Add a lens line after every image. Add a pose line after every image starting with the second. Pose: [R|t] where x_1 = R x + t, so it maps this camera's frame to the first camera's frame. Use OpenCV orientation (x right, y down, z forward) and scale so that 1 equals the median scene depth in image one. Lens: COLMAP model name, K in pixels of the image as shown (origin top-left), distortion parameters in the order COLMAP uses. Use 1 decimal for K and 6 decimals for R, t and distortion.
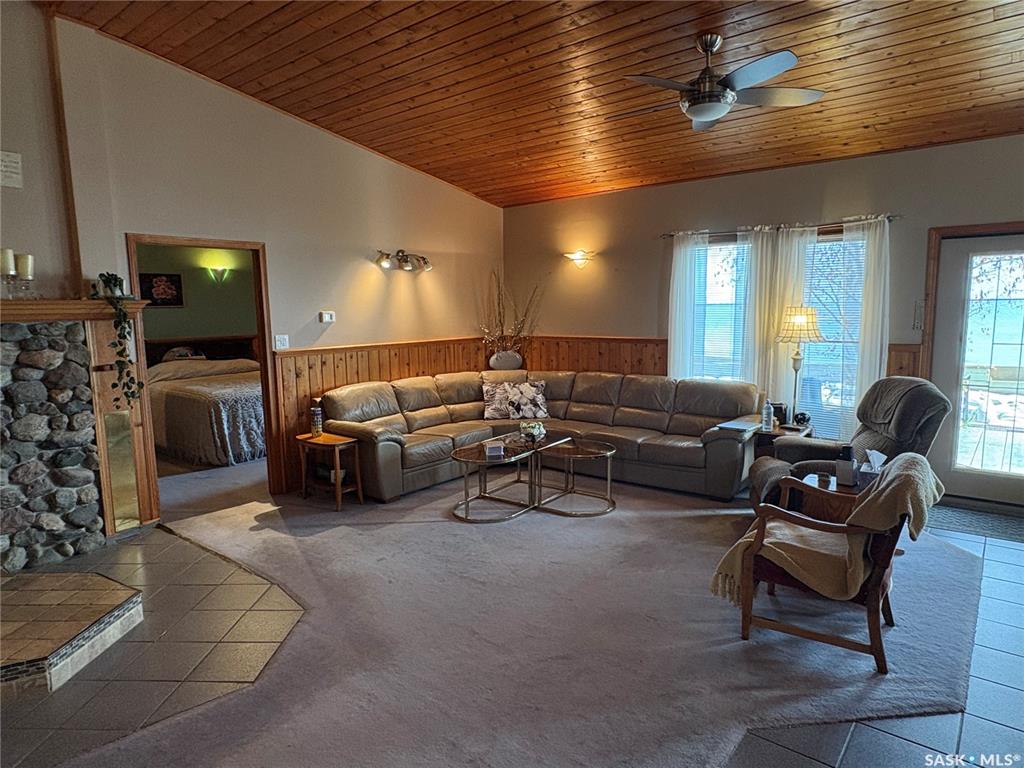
lens RADIAL K [[620.1, 0, 513.1], [0, 620.1, 387.1], [0, 0, 1]] dist [-0.002639, 0.000956]
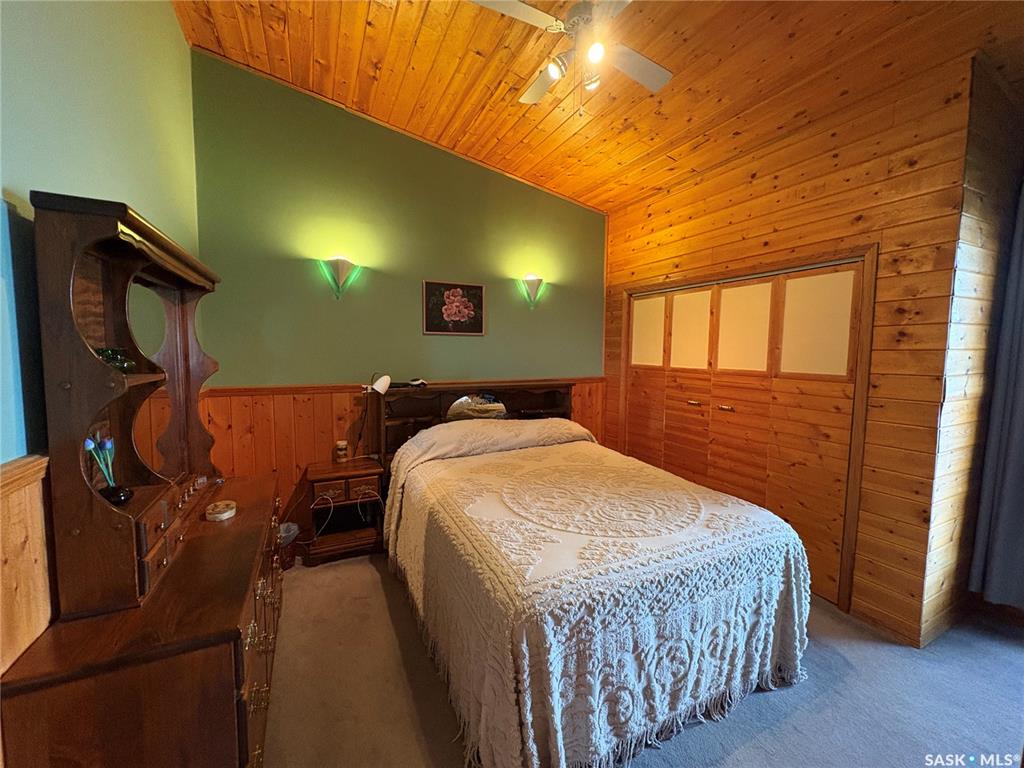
lens RADIAL K [[408.0, 0, 513.3], [0, 408.0, 382.2], [0, 0, 1]] dist [-0.001357, -0.000347]
pose [[0.907879, 0.054299, -0.415701, -0.433256], [-0.073594, 0.996821, -0.030522, -0.092650], [0.412723, 0.058303, 0.908989, 0.845217]]
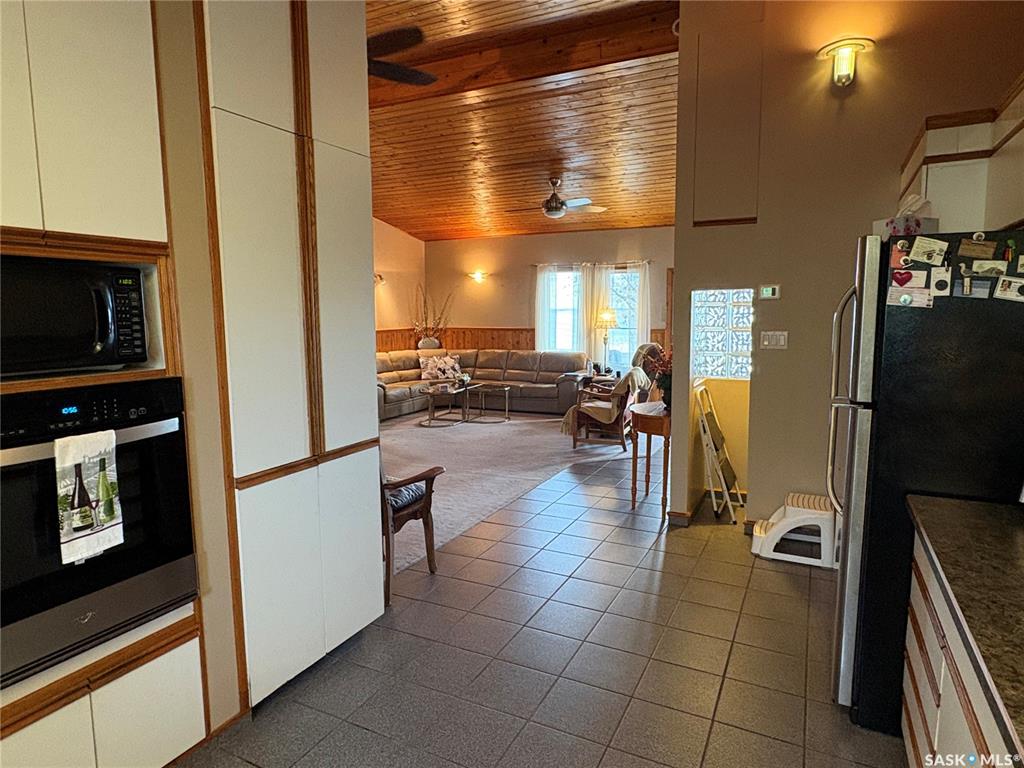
lens RADIAL K [[620.1, 0, 513.1], [0, 620.1, 387.1], [0, 0, 1]] dist [-0.002639, 0.000956]
pose [[0.974245, -0.020391, 0.224568, -0.186814], [0.021612, 0.999762, -0.002980, 0.086105], [-0.224454, 0.007756, 0.974454, -0.614898]]
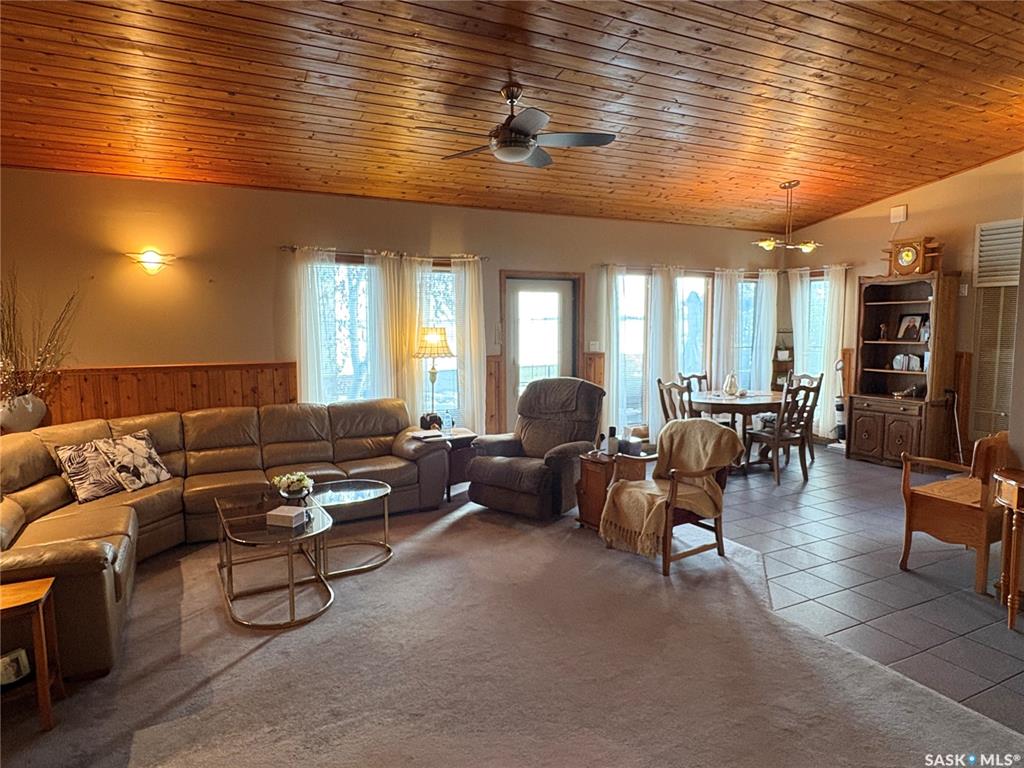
lens RADIAL K [[620.1, 0, 513.1], [0, 620.1, 387.1], [0, 0, 1]] dist [-0.002639, 0.000956]
pose [[0.406768, -0.083834, 0.909677, -0.465532], [0.114904, 0.992567, 0.040093, -0.042586], [-0.906277, 0.088217, 0.413377, 0.354088]]
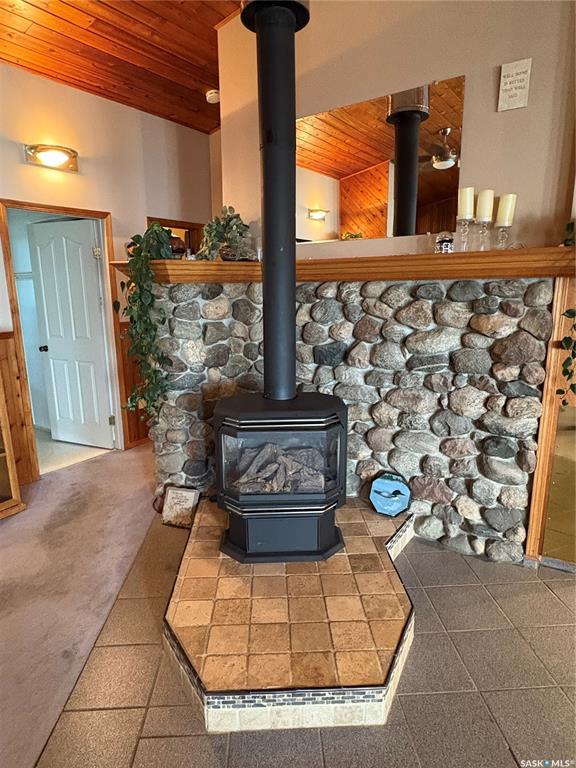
lens RADIAL K [[465.1, 0, 288.0], [0, 465.1, 384.0], [0, 0, 1]] dist [-0.002639, 0.000956]
pose [[0.071707, 0.220010, -0.972859, -0.104432], [-0.114435, 0.970743, 0.211096, -0.044391], [0.990839, 0.096192, 0.094786, 0.443023]]
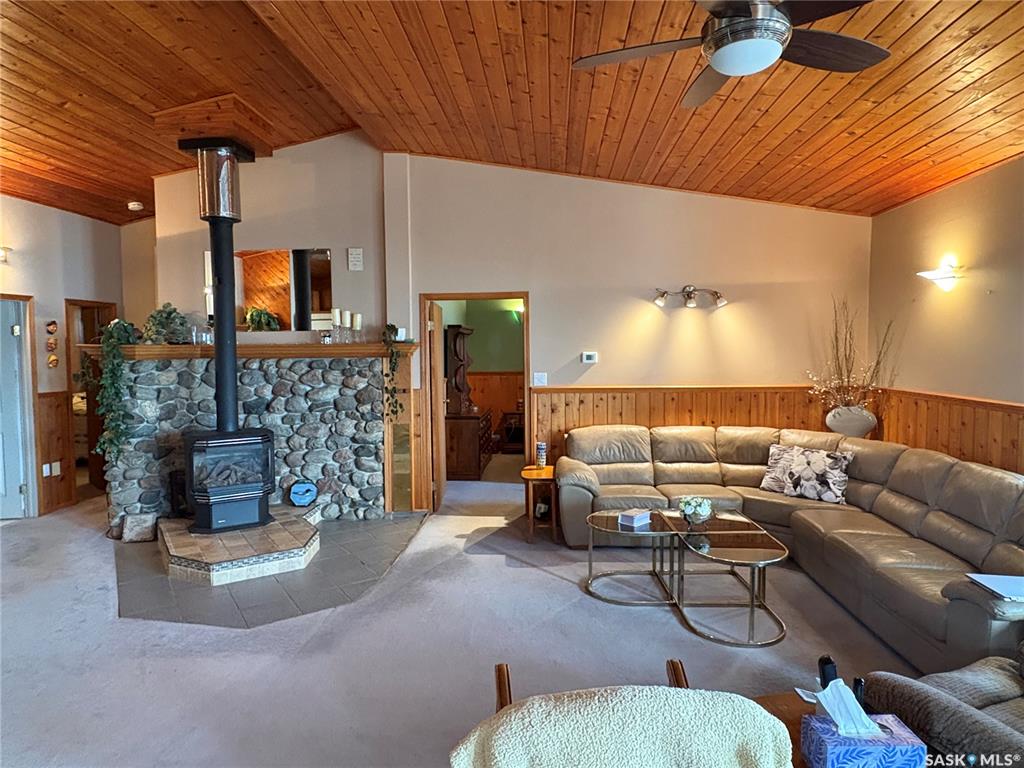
lens RADIAL K [[620.1, 0, 513.1], [0, 620.1, 387.1], [0, 0, 1]] dist [-0.002639, 0.000956]
pose [[0.576533, 0.064051, -0.814560, 0.445238], [-0.104005, 0.994566, 0.004592, -0.052622], [0.810428, 0.082071, 0.580061, 0.287717]]
